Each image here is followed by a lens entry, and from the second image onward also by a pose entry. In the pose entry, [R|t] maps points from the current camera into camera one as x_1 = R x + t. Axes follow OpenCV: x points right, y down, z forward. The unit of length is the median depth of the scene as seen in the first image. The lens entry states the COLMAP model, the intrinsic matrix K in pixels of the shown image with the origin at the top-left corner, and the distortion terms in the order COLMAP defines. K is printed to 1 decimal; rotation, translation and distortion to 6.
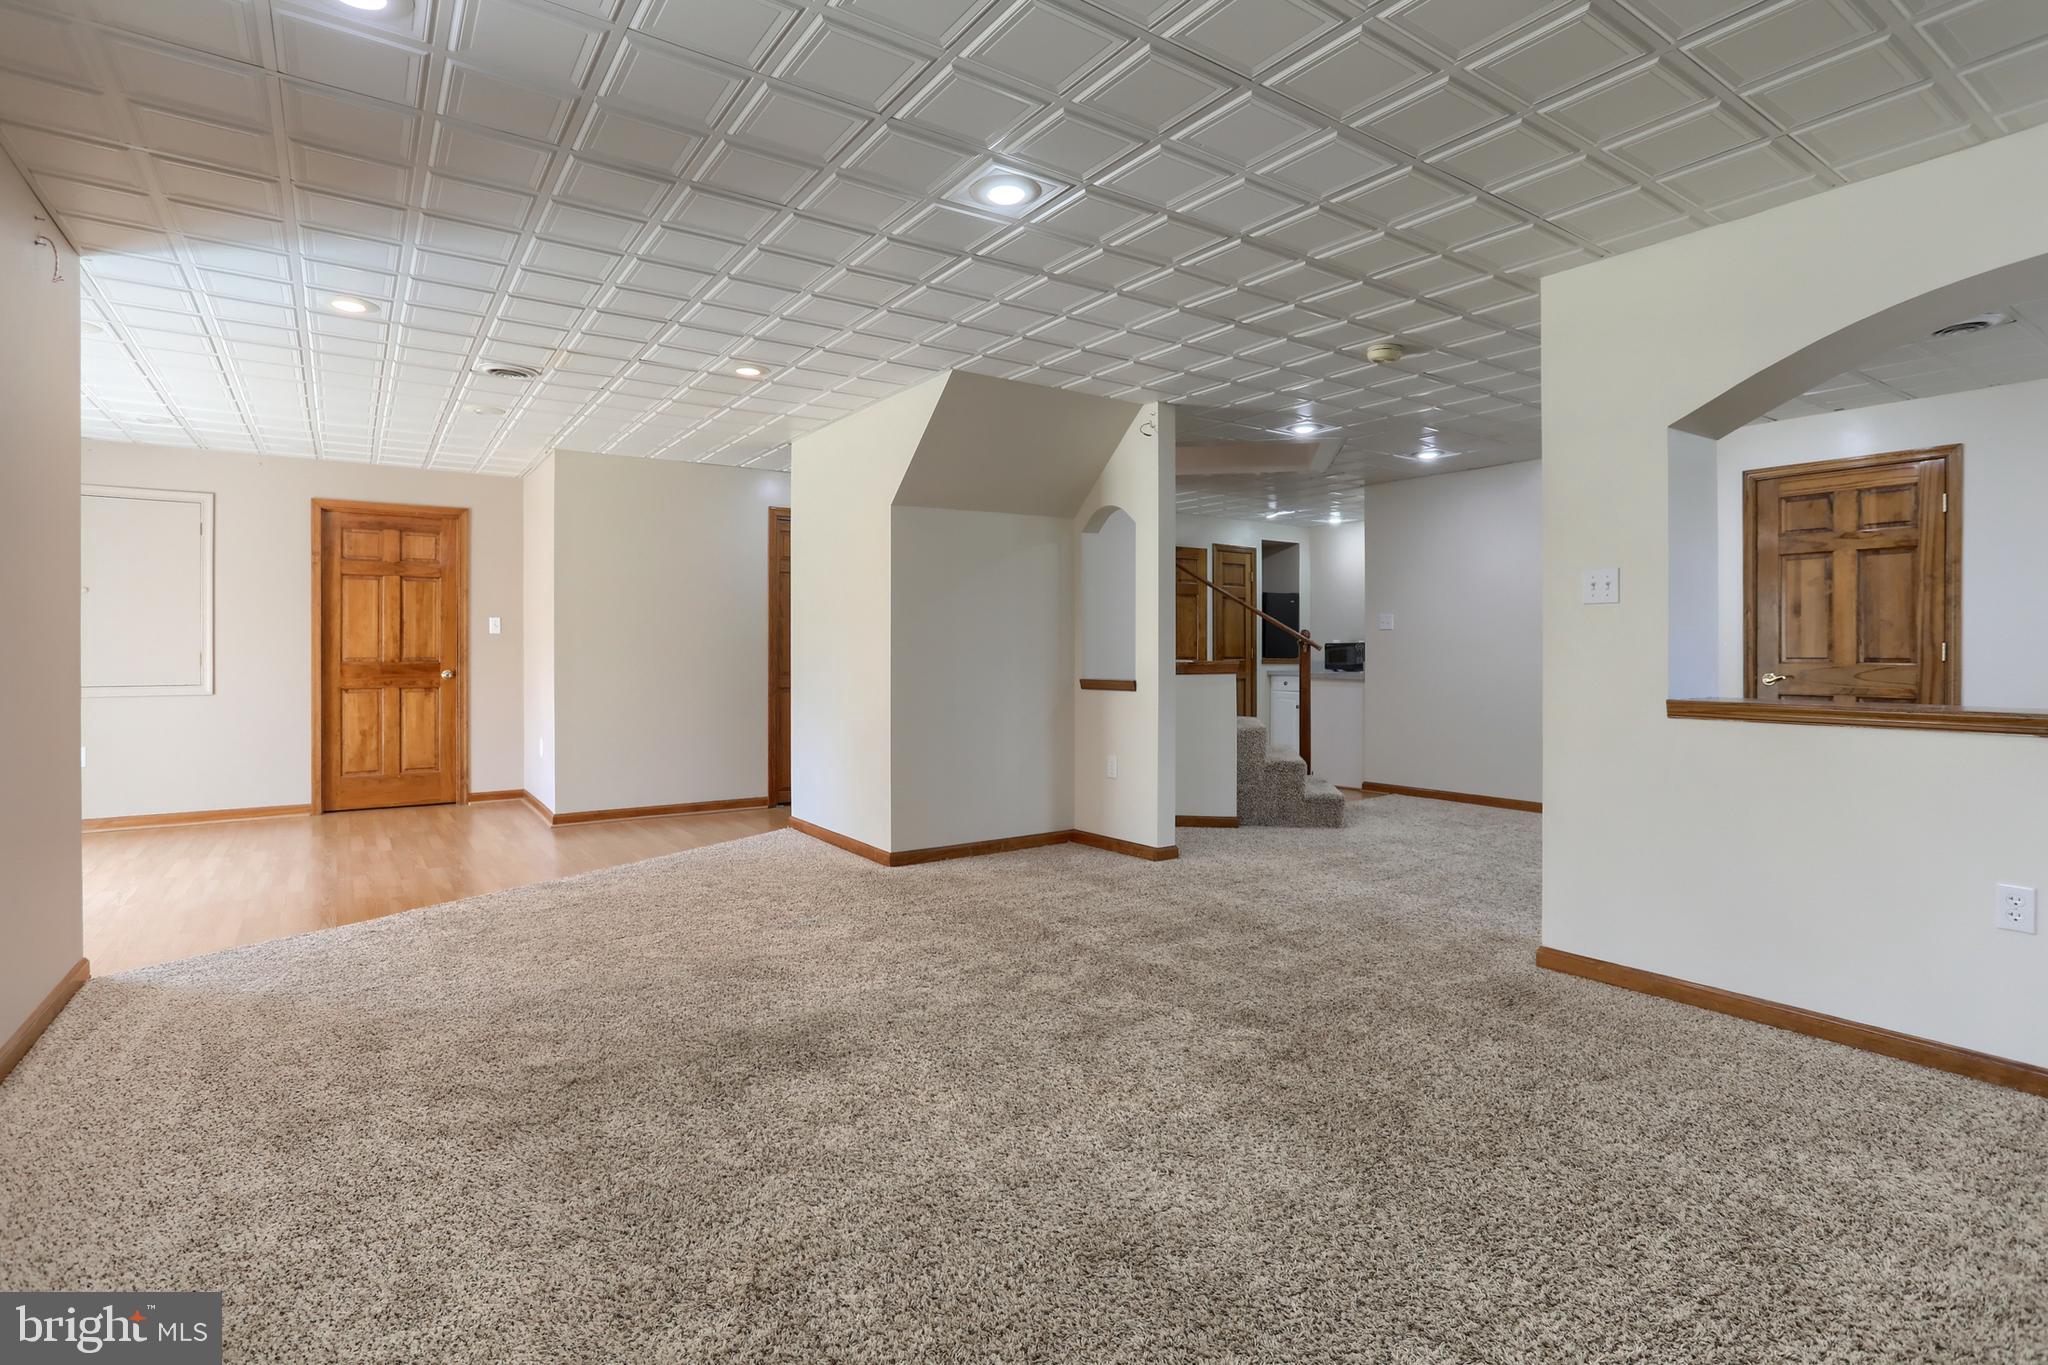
lens RADIAL K [[1023.8, 0, 1033.6], [0, 1023.8, 663.0], [0, 0, 1]] dist [-0.052901, 0.027005]
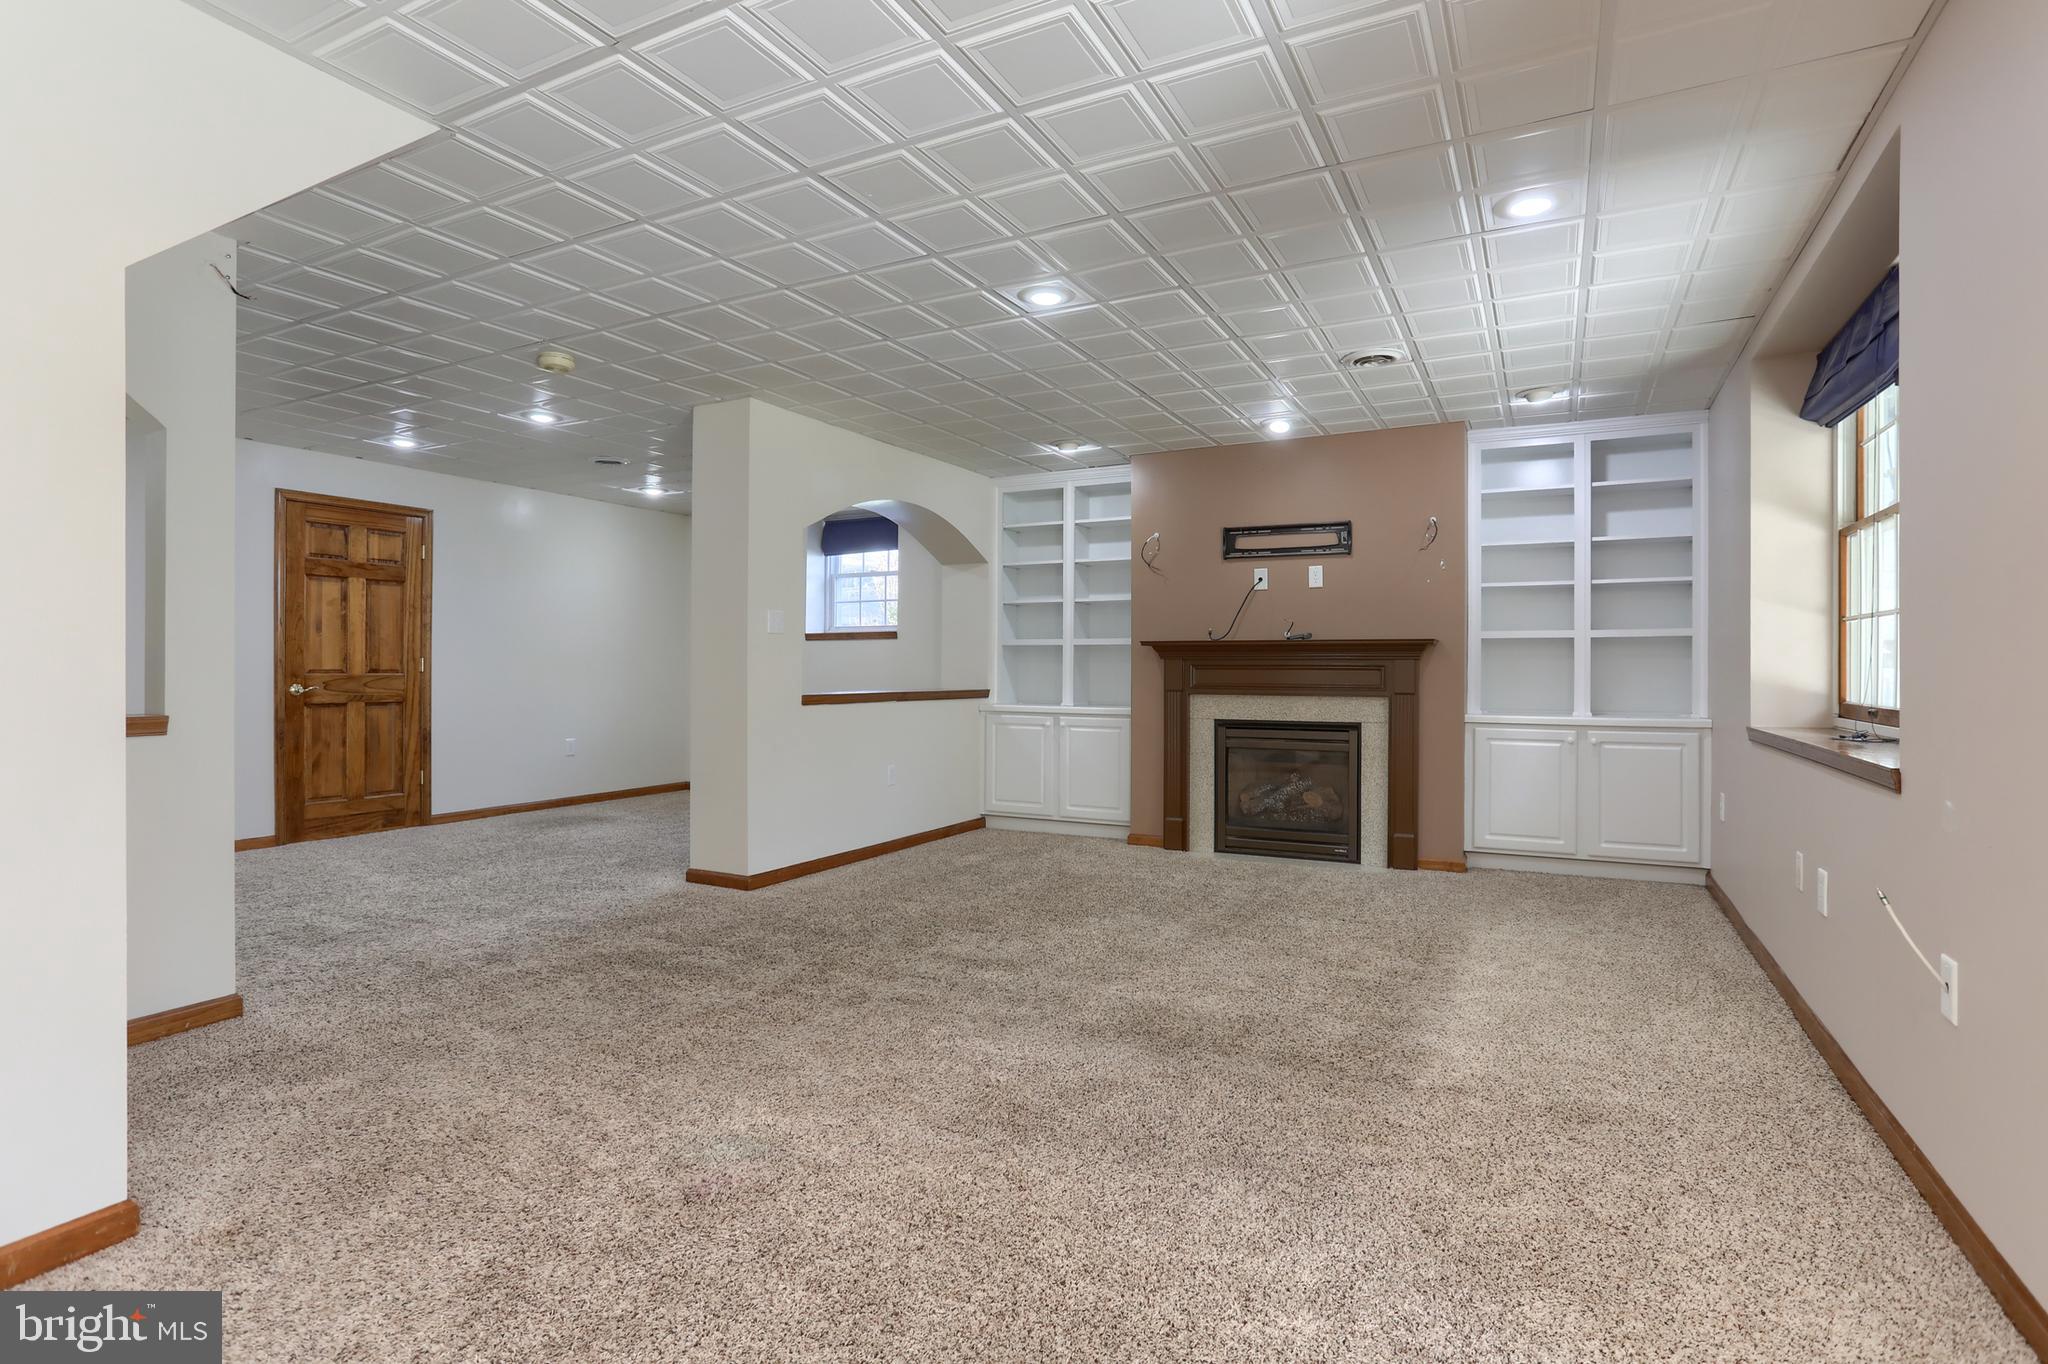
lens RADIAL K [[1023.8, 0, 1024.9], [0, 1023.8, 677.1], [0, 0, 1]] dist [-0.052901, 0.027005]
pose [[-0.465934, -0.010243, 0.884760, -0.637475], [0.004672, 0.999891, 0.014037, -0.009495], [-0.884807, 0.010674, -0.465835, 0.912018]]
